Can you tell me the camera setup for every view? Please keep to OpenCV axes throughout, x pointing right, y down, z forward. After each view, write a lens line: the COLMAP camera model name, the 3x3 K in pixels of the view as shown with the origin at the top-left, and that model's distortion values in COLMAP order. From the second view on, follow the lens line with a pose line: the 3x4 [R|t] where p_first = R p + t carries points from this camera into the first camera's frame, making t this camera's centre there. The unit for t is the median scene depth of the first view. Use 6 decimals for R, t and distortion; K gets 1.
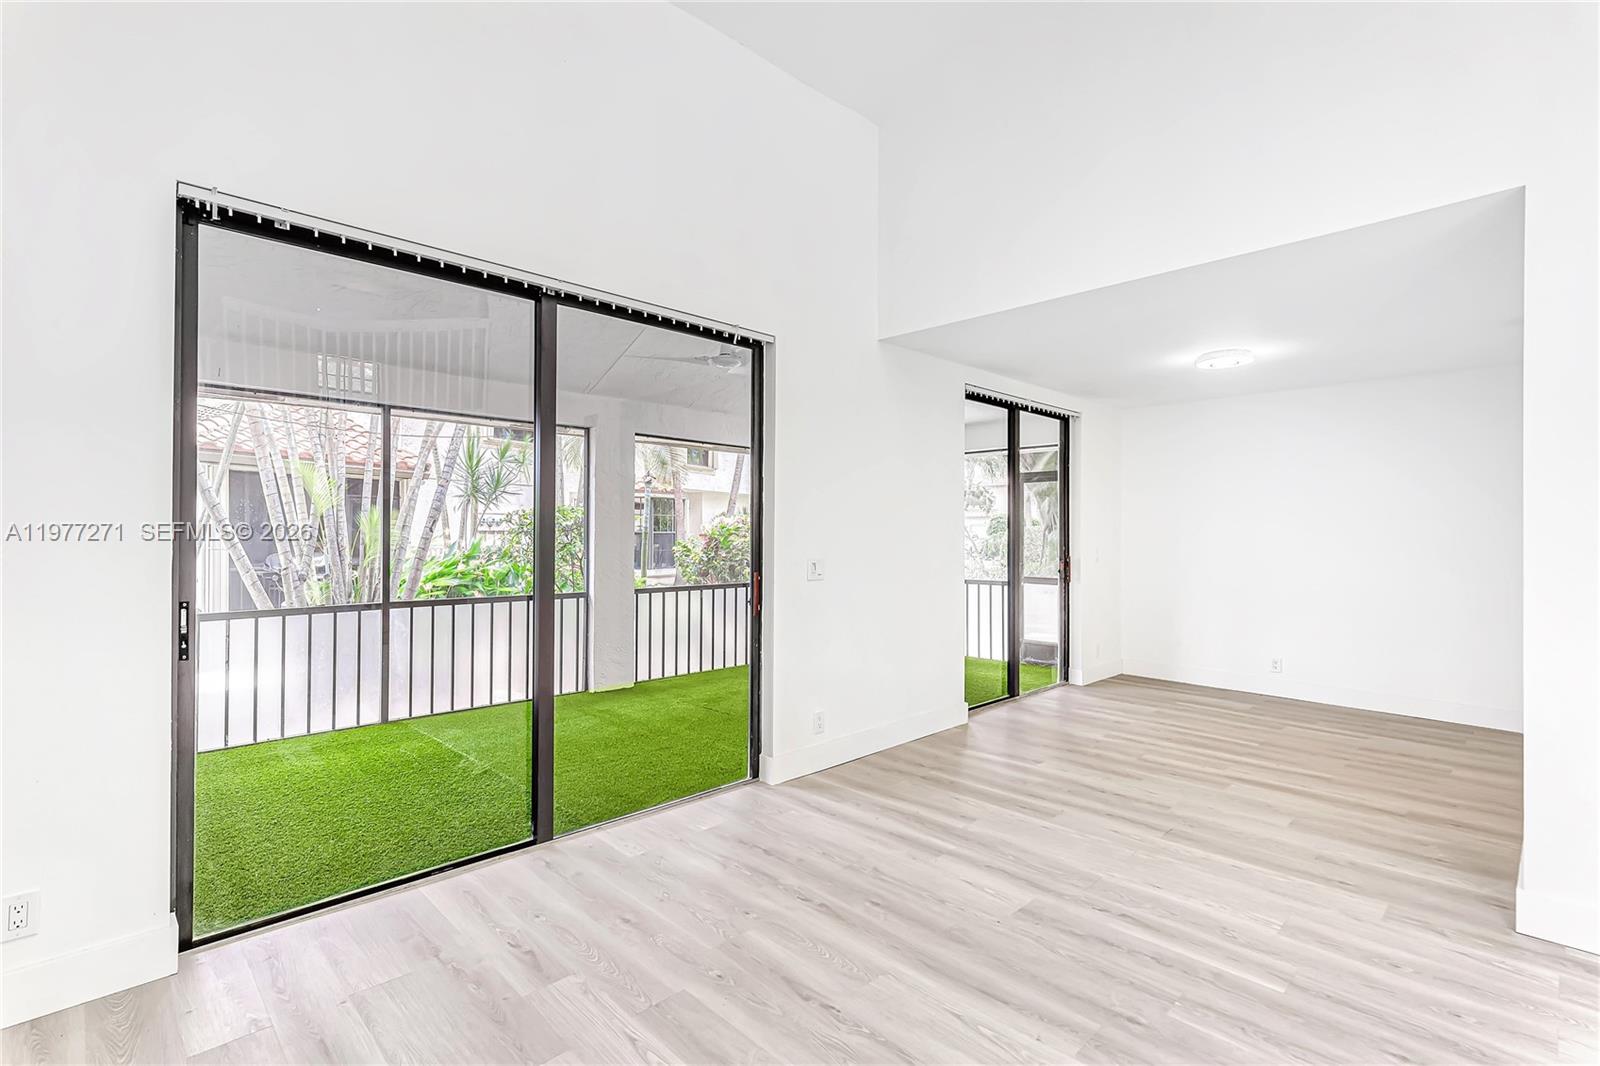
lens RADIAL K [[752.0, 0, 812.7], [0, 752.0, 528.2], [0, 0, 1]] dist [0.004987, 0.000325]
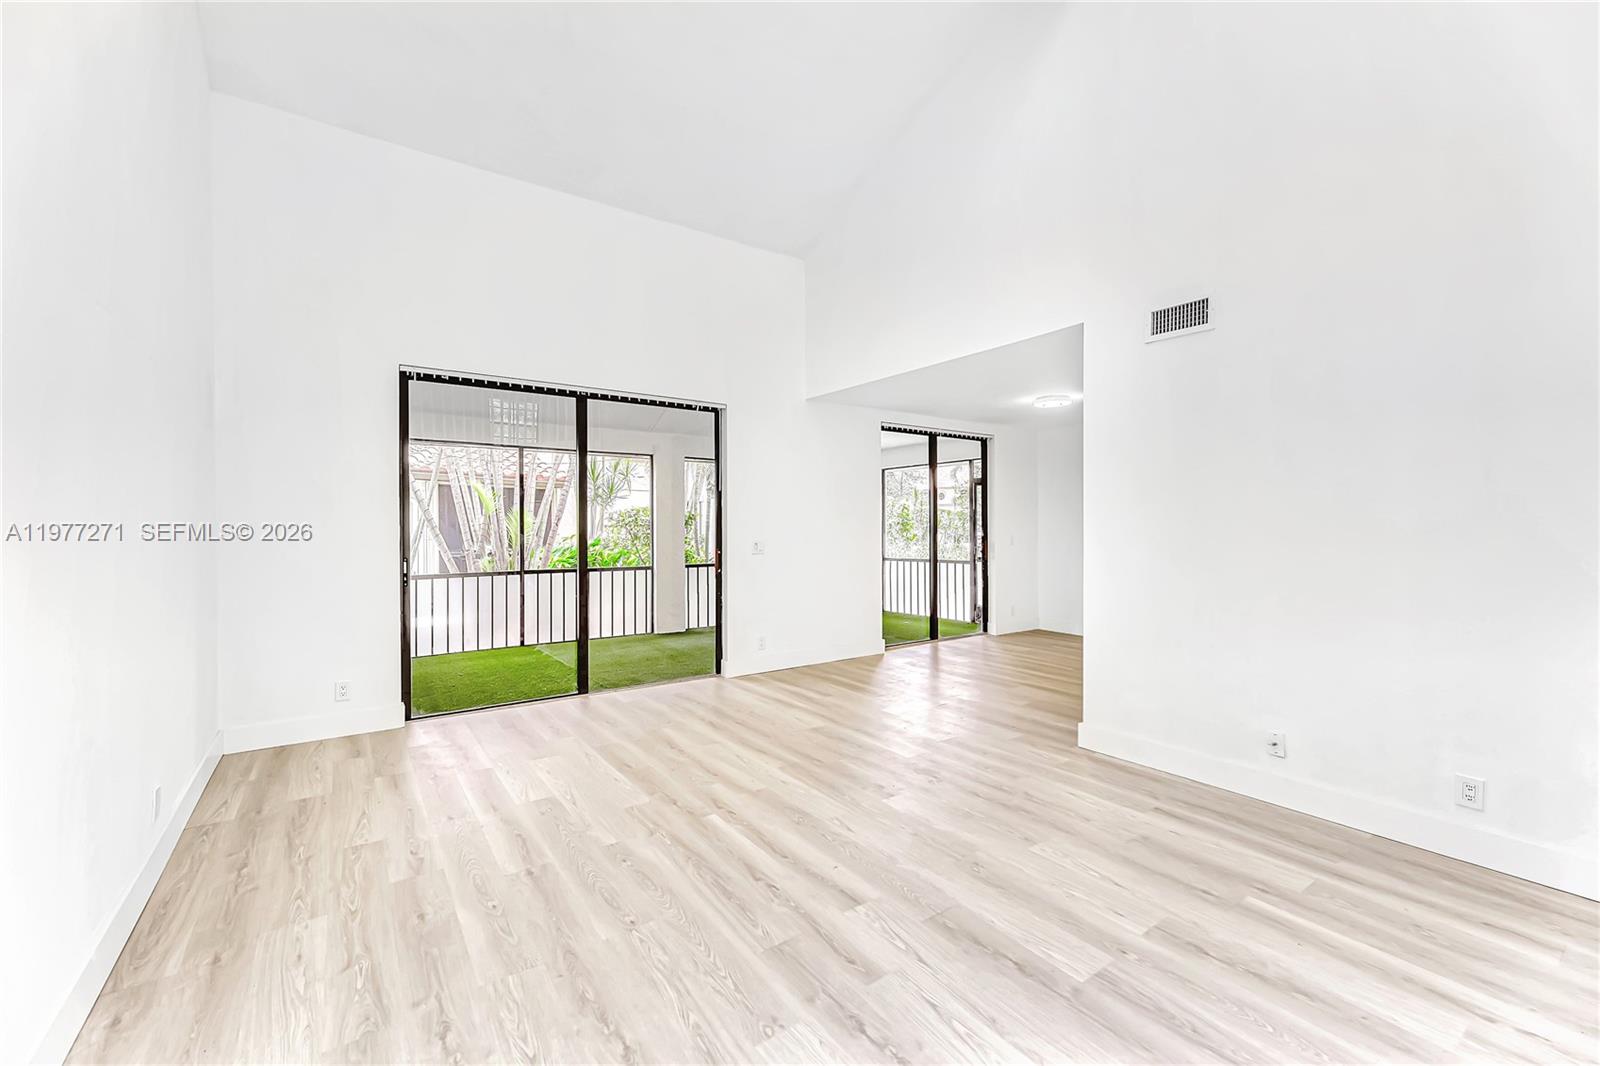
lens RADIAL K [[650.9, 0, 795.2], [0, 650.9, 531.1], [0, 0, 1]] dist [0.006793, 0.000373]
pose [[0.986976, -0.003515, -0.160828, 0.302769], [0.005877, 0.999882, 0.014213, 0.000841], [0.160760, -0.014973, 0.986880, -0.351497]]
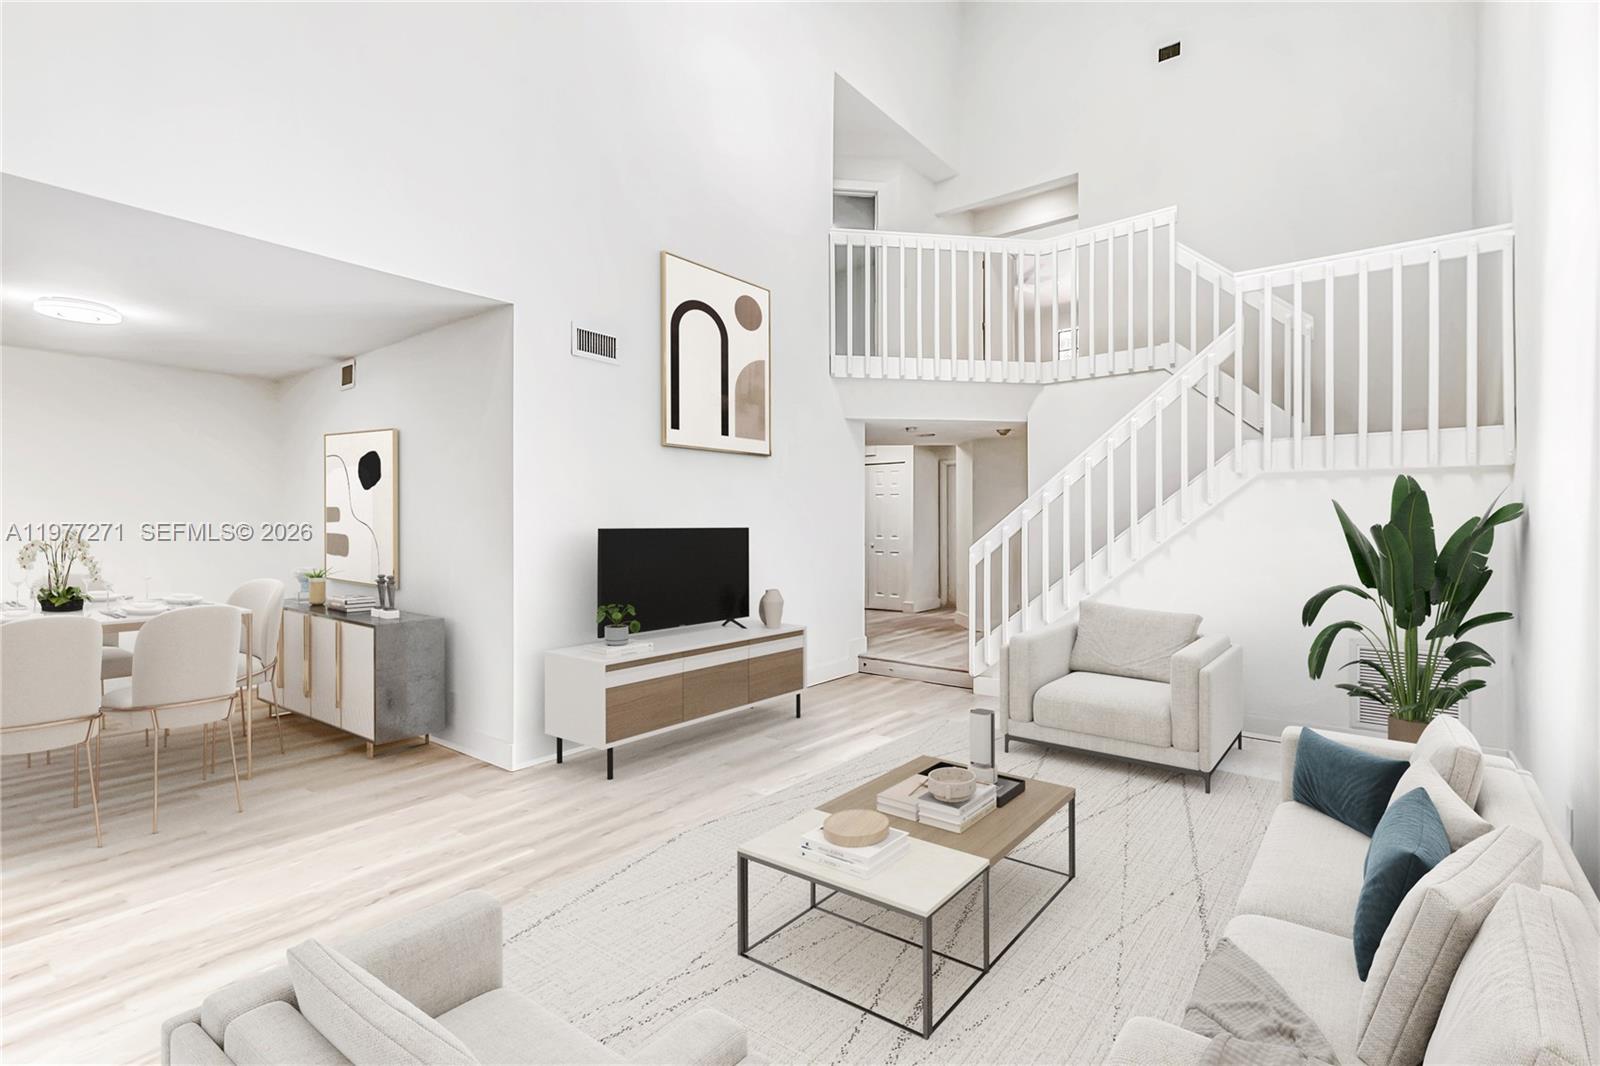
lens RADIAL K [[752.0, 0, 799.6], [0, 752.0, 524.7], [0, 0, 1]] dist [0.004987, 0.000325]
pose [[-0.133866, -0.007618, 0.990970, -0.434811], [-0.008404, 0.999943, 0.006551, -0.003575], [-0.990964, -0.007451, -0.133923, 0.369154]]
